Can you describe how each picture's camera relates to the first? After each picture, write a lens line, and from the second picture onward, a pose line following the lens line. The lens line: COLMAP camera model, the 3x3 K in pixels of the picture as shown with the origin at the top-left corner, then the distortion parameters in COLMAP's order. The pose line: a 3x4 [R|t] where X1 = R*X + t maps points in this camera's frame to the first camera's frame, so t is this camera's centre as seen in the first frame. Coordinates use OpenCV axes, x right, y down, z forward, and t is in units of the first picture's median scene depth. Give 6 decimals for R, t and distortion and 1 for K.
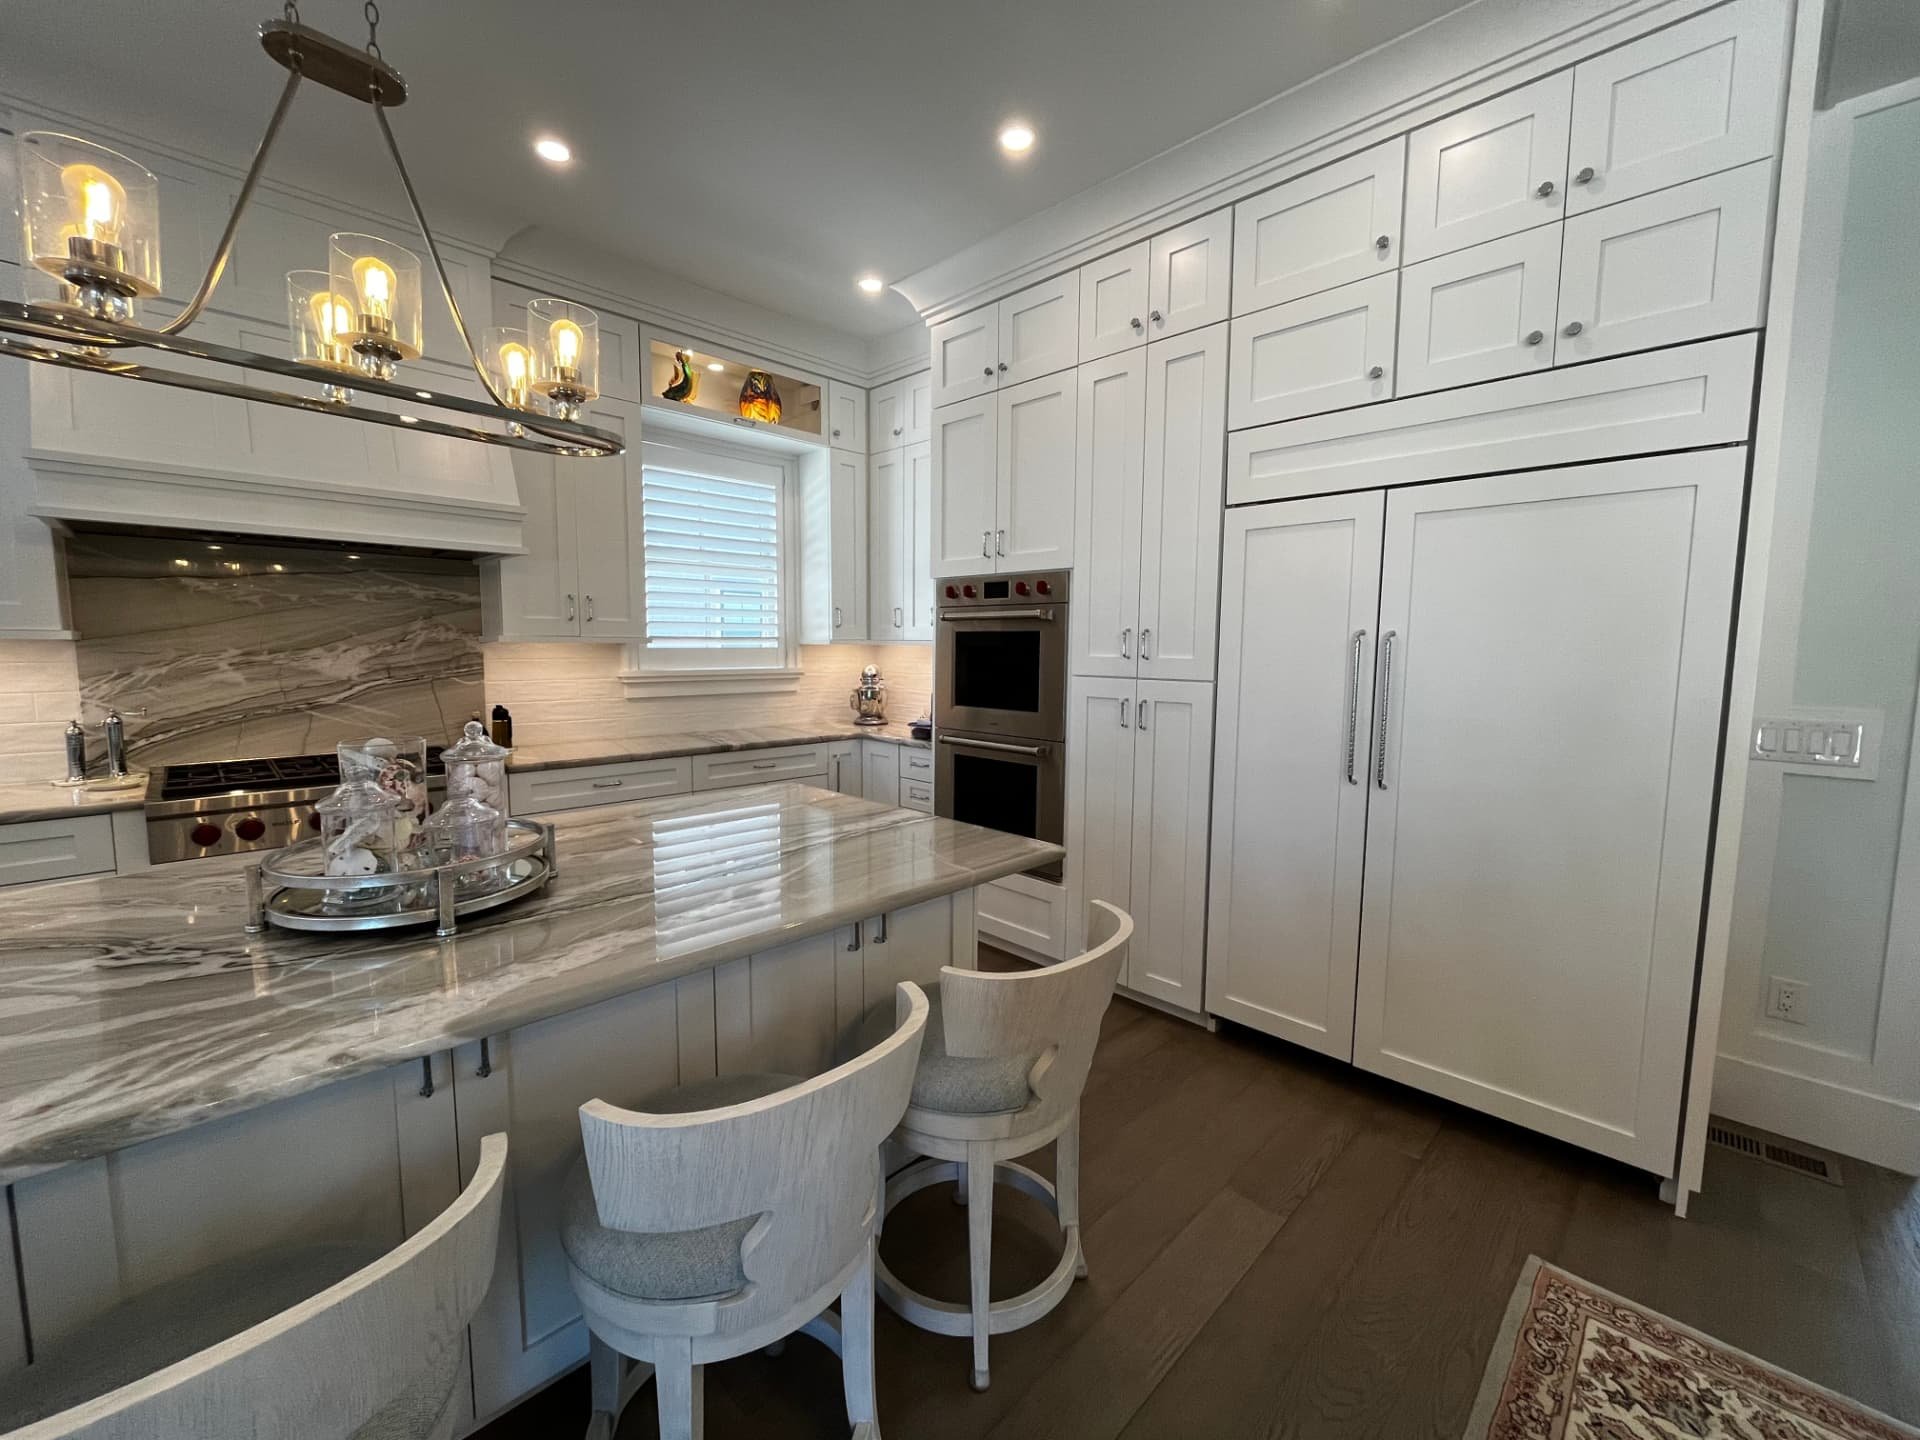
lens RADIAL K [[774.3, 0, 955.9], [0, 774.3, 717.9], [0, 0, 1]] dist [-0.002556, -0.000584]
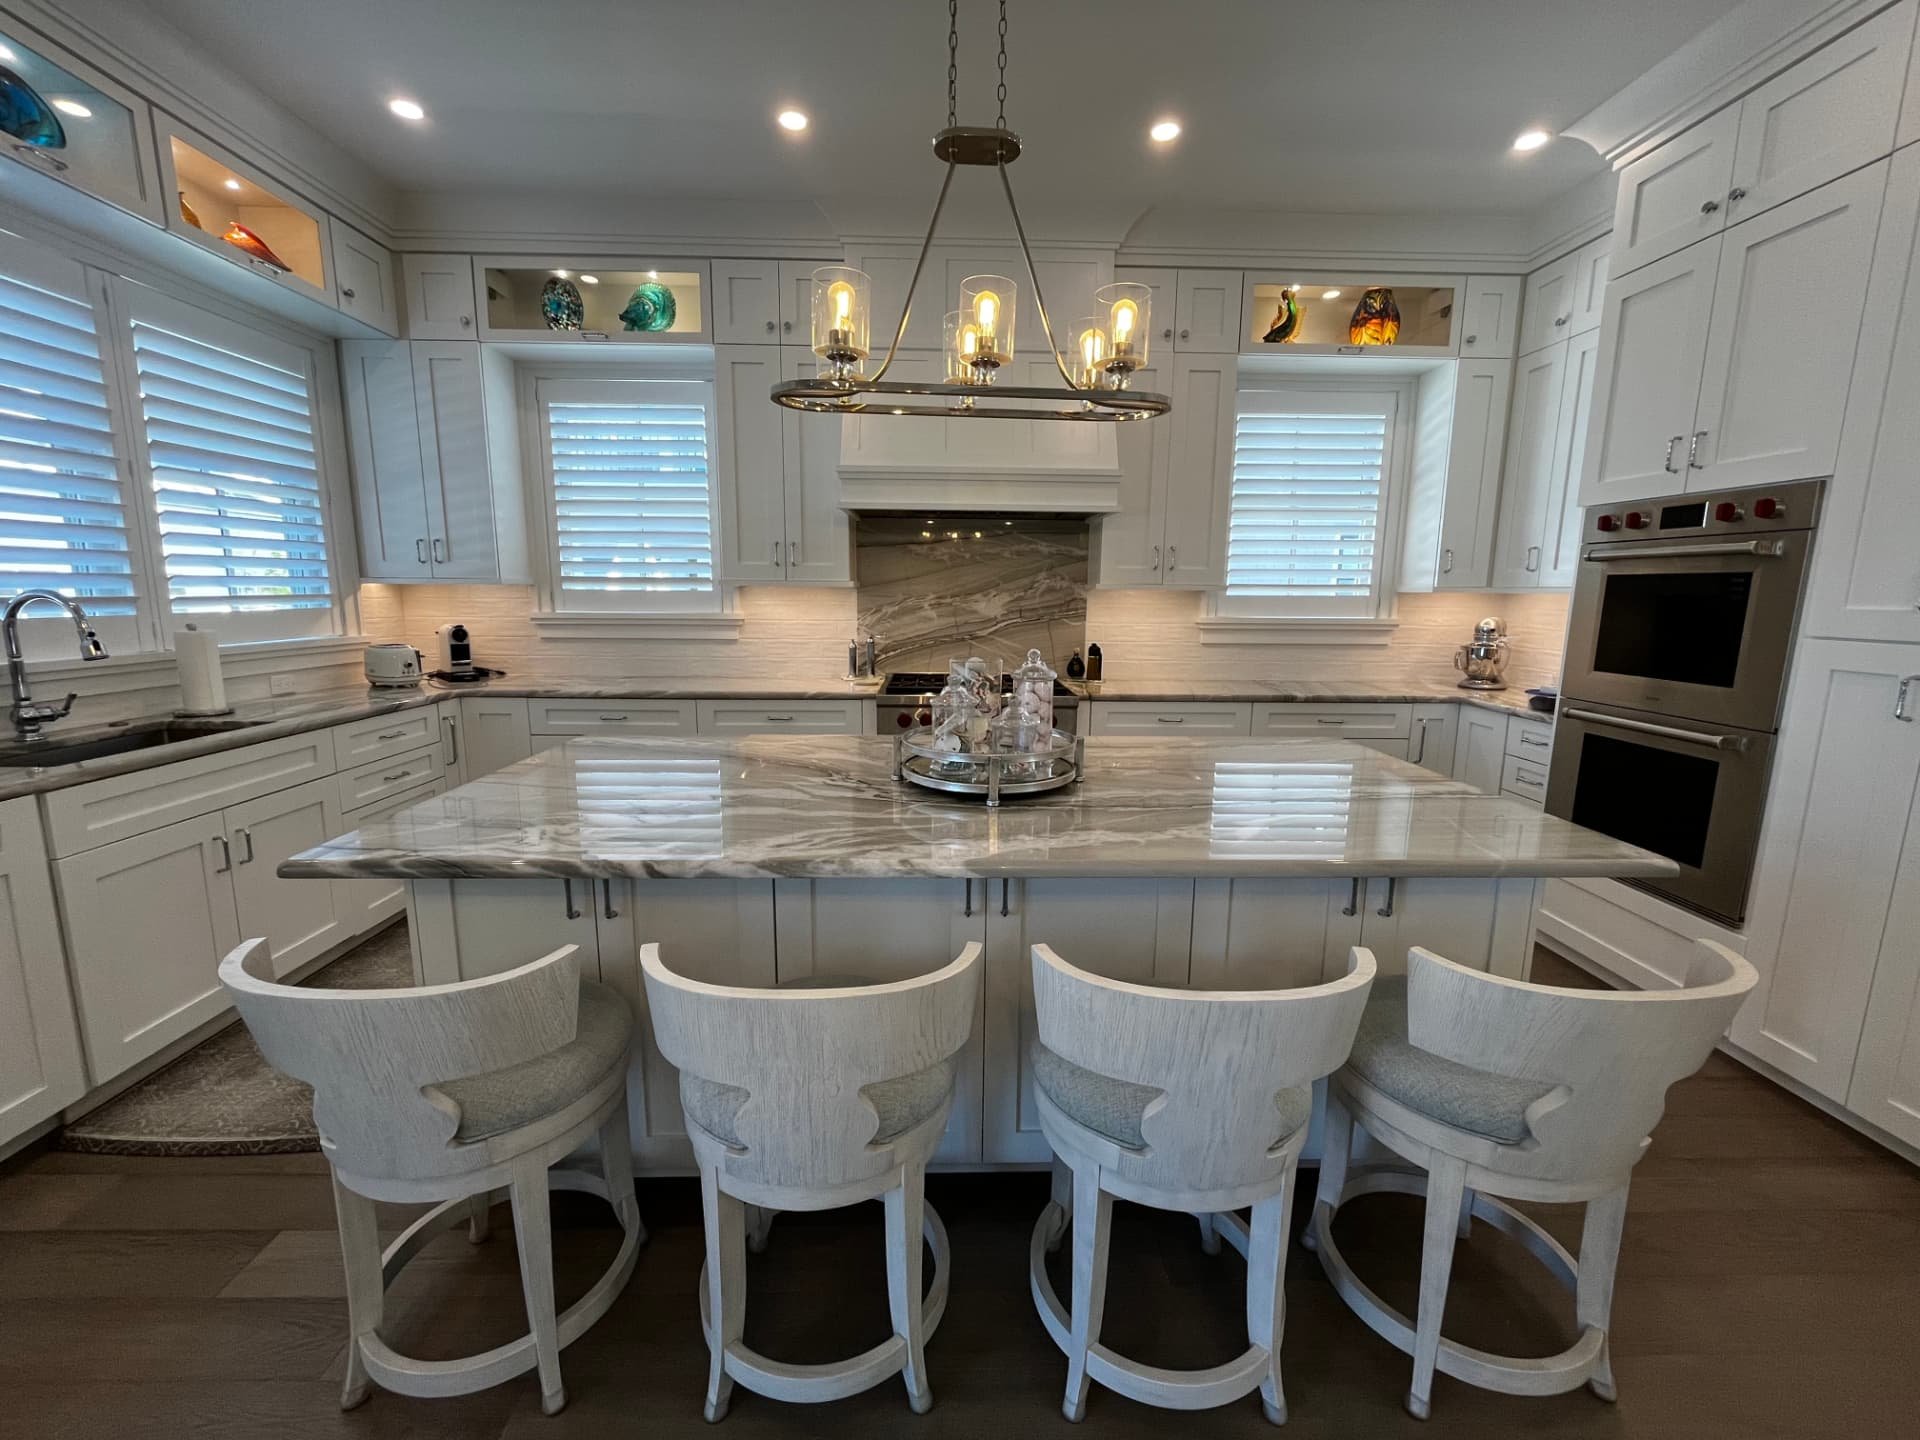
lens RADIAL K [[774.3, 0, 955.5], [0, 774.3, 716.8], [0, 0, 1]] dist [-0.002556, -0.000584]
pose [[0.725019, 0.109557, -0.679959, 0.077065], [-0.068333, 0.993838, 0.087270, 0.006740], [0.685331, -0.016809, 0.728038, -0.005384]]
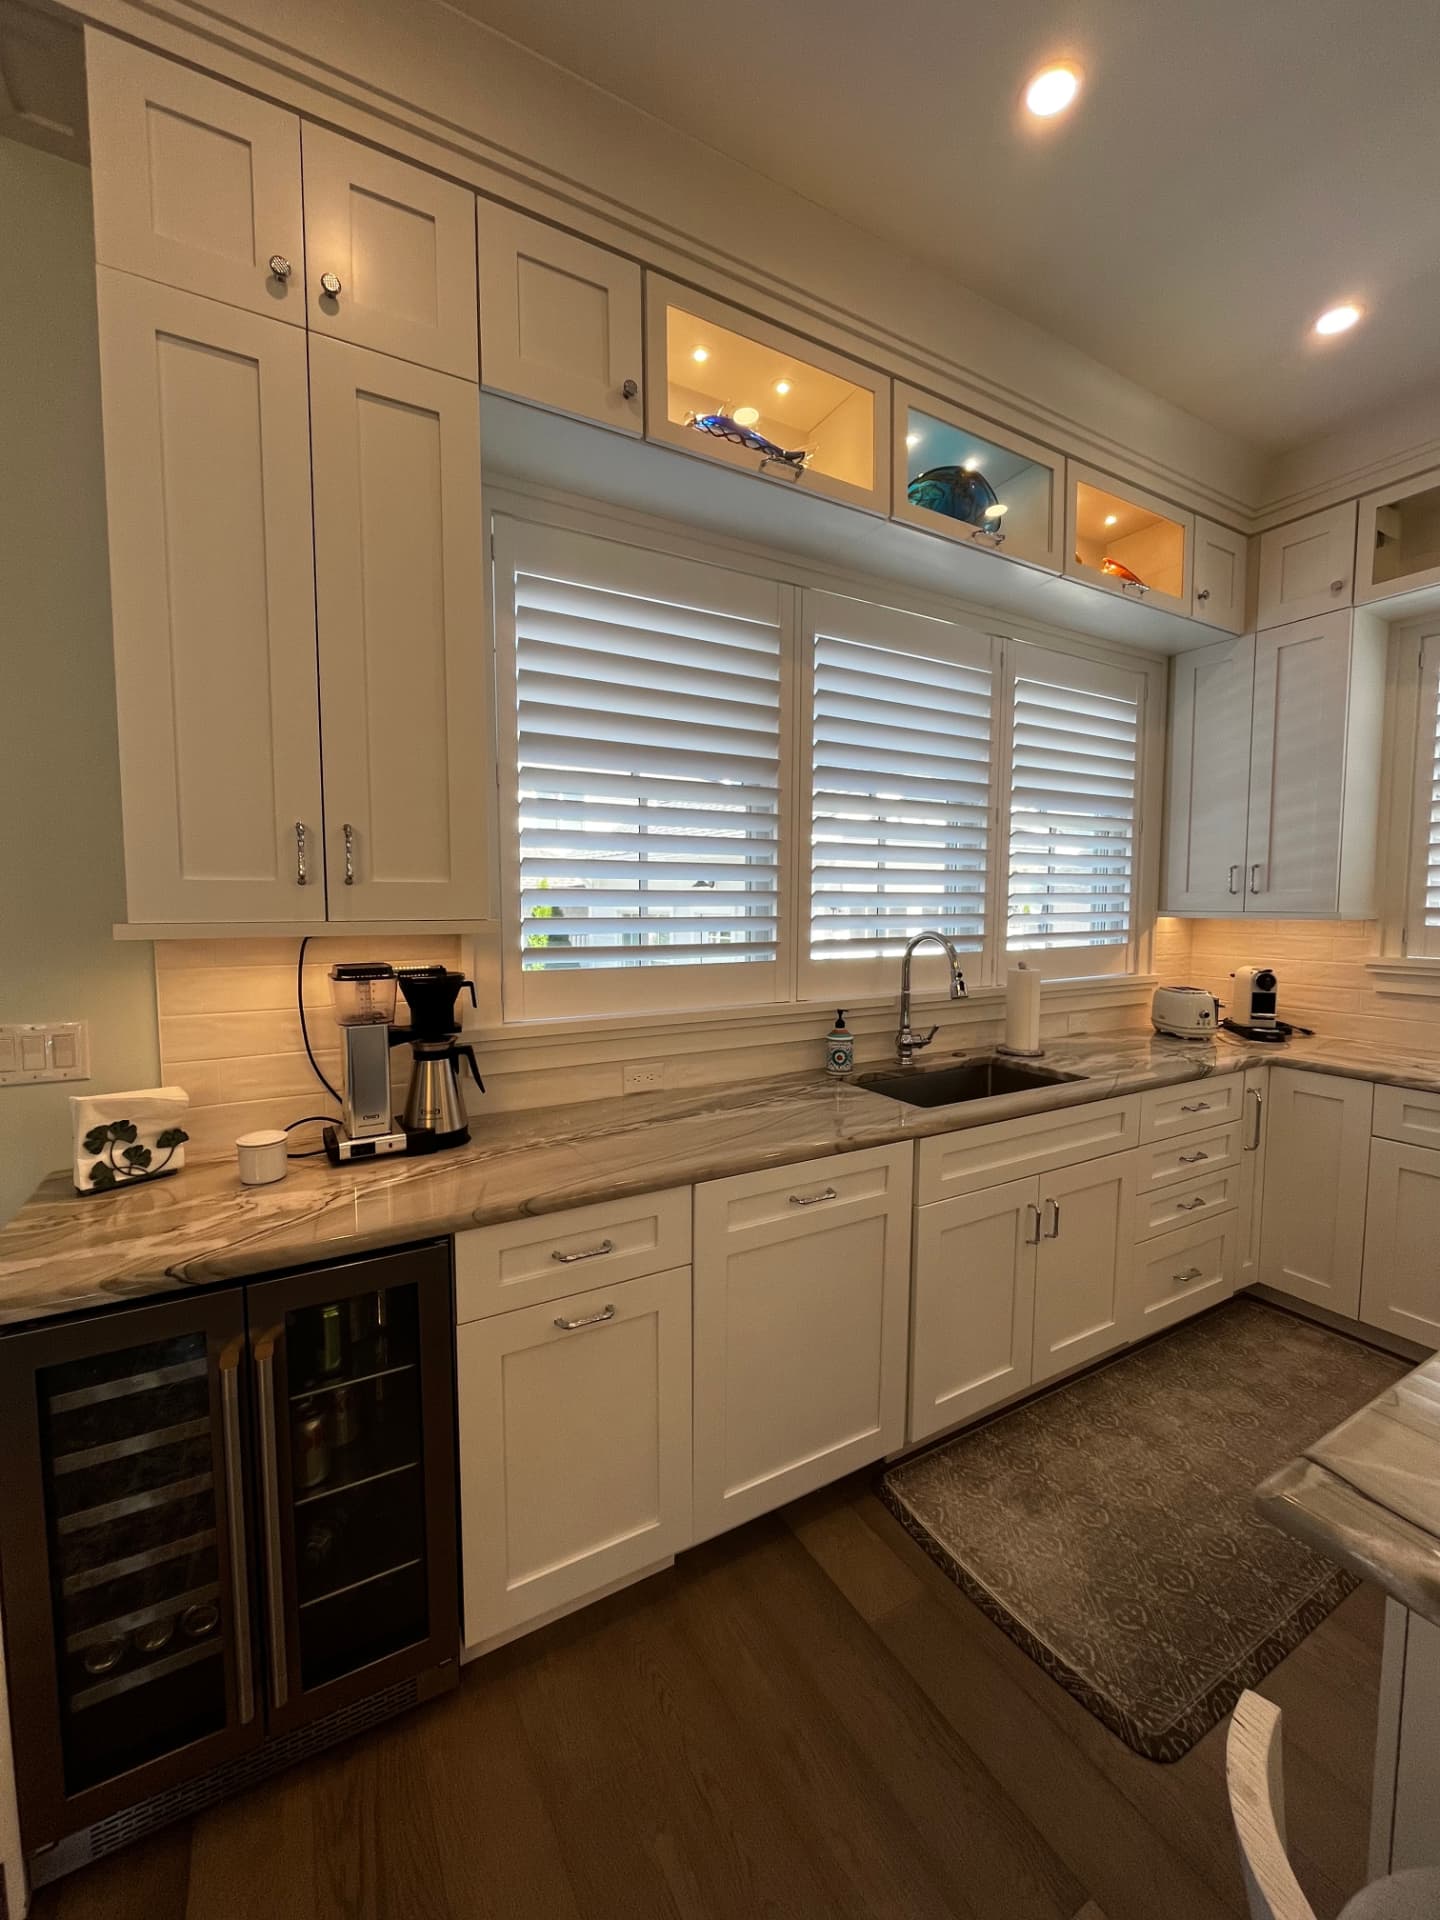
lens RADIAL K [[774.3, 0, 723.2], [0, 774.3, 954.8], [0, 0, 1]] dist [-0.002556, -0.000584]
pose [[-0.258293, 0.059011, -0.964263, -0.219401], [-0.094324, 0.991823, 0.085964, -0.014443], [0.961451, 0.113157, -0.250615, -0.067813]]
